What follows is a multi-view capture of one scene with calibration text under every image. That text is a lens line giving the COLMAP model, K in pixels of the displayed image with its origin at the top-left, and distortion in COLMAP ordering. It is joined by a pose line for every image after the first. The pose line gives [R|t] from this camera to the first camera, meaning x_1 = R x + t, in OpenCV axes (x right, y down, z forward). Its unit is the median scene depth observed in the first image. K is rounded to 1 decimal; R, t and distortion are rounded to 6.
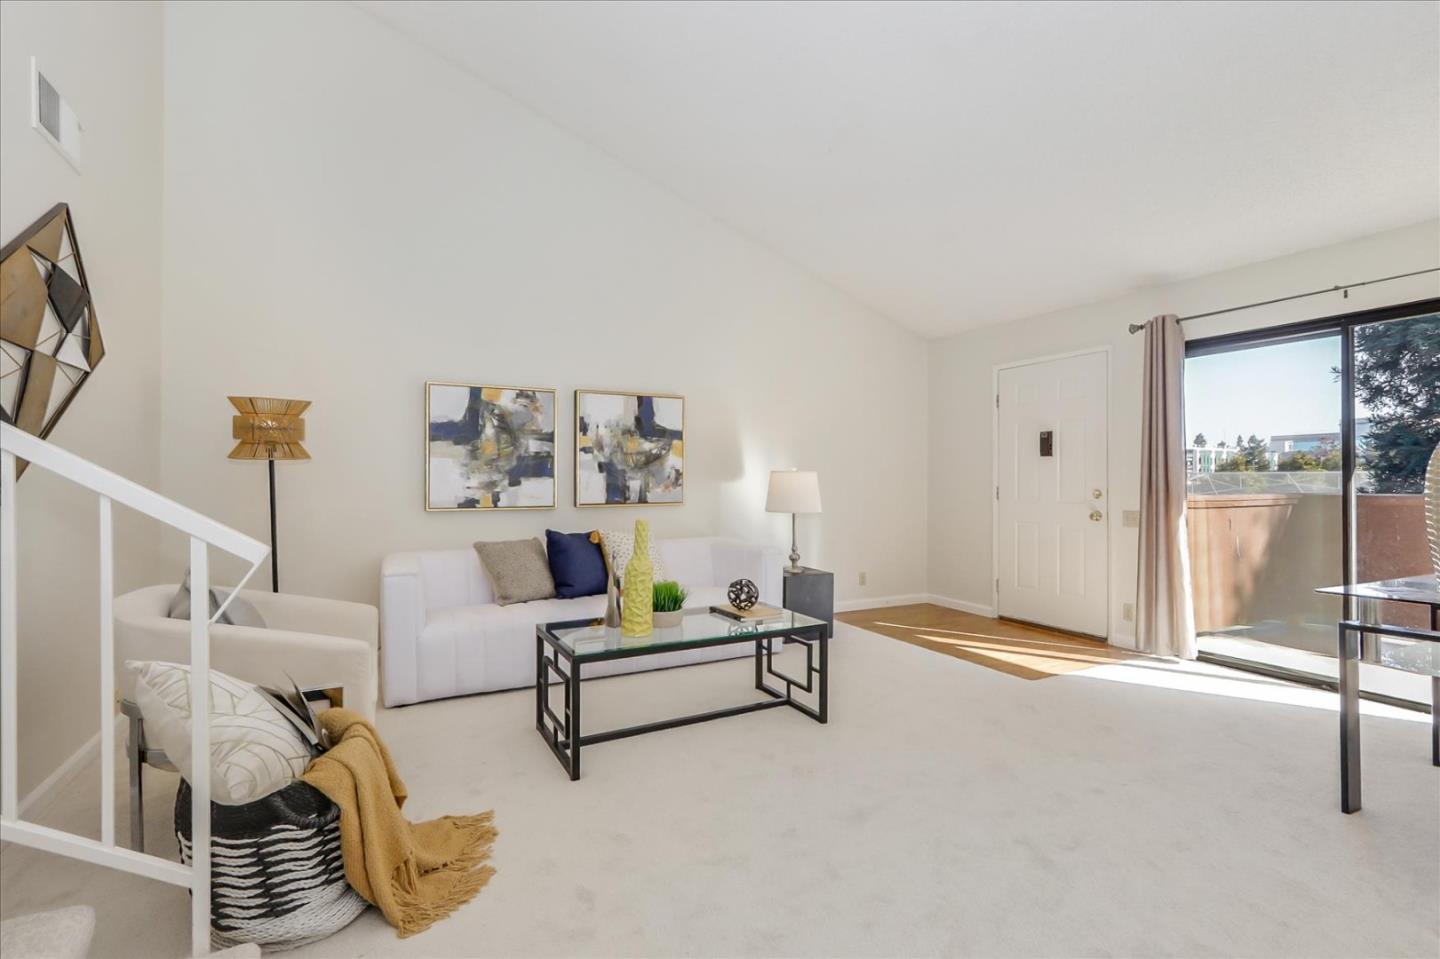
lens RADIAL K [[655.1, 0, 721.4], [0, 655.1, 478.6], [0, 0, 1]] dist [-0.000553, -0.000089]
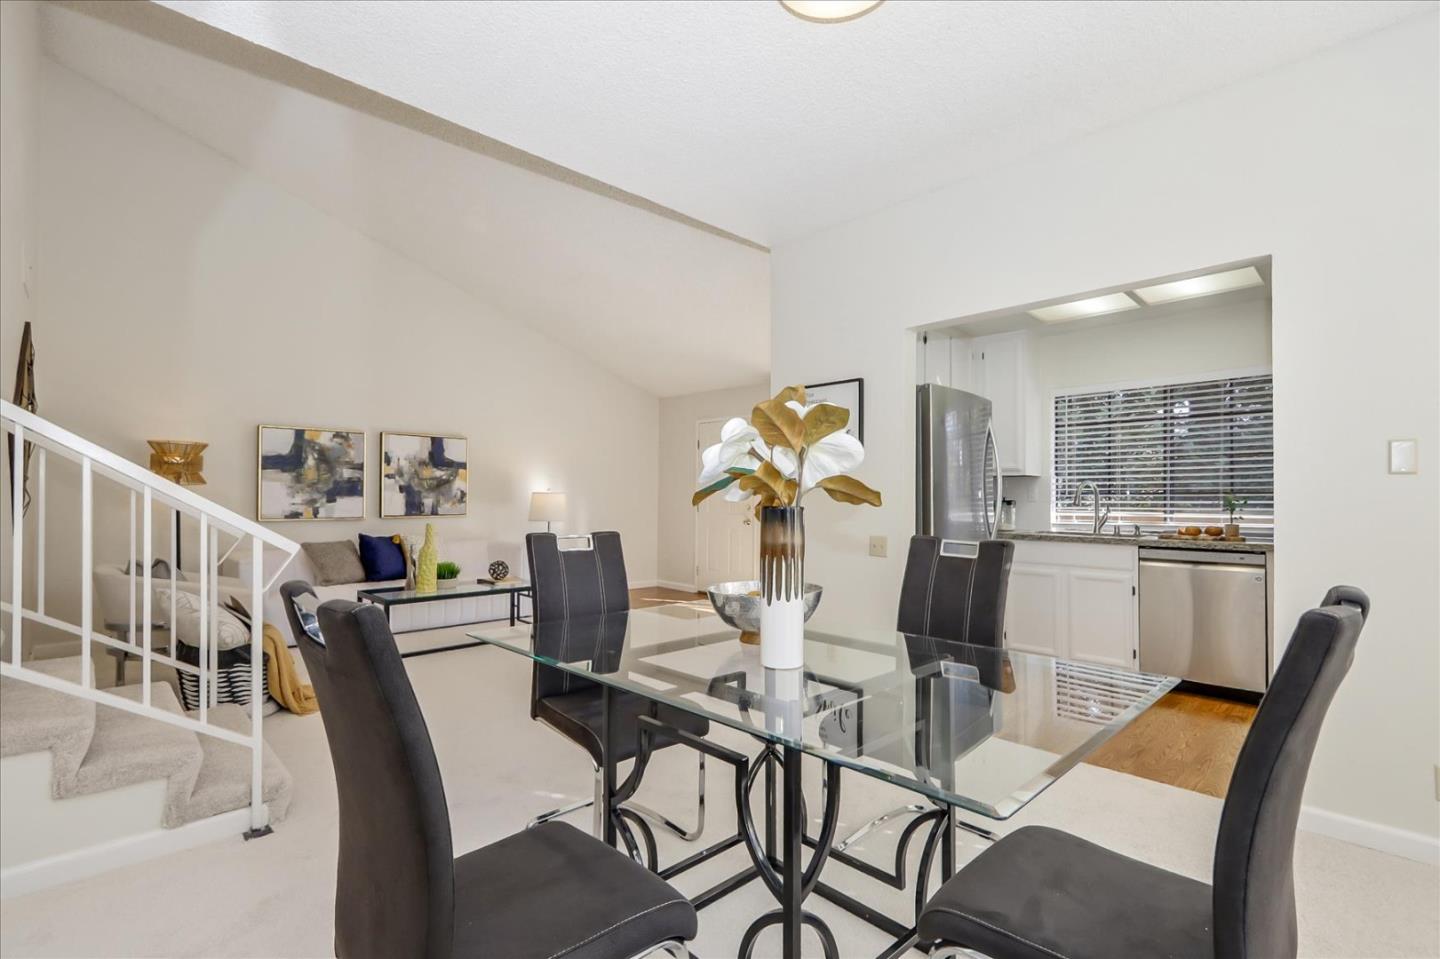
lens RADIAL K [[655.1, 0, 729.2], [0, 655.1, 493.4], [0, 0, 1]] dist [-0.000553, -0.000089]
pose [[0.958475, 0.005117, 0.285130, 0.087430], [-0.005003, 0.999987, -0.001128, -0.010424], [-0.285132, -0.000345, 0.958488, -0.535936]]
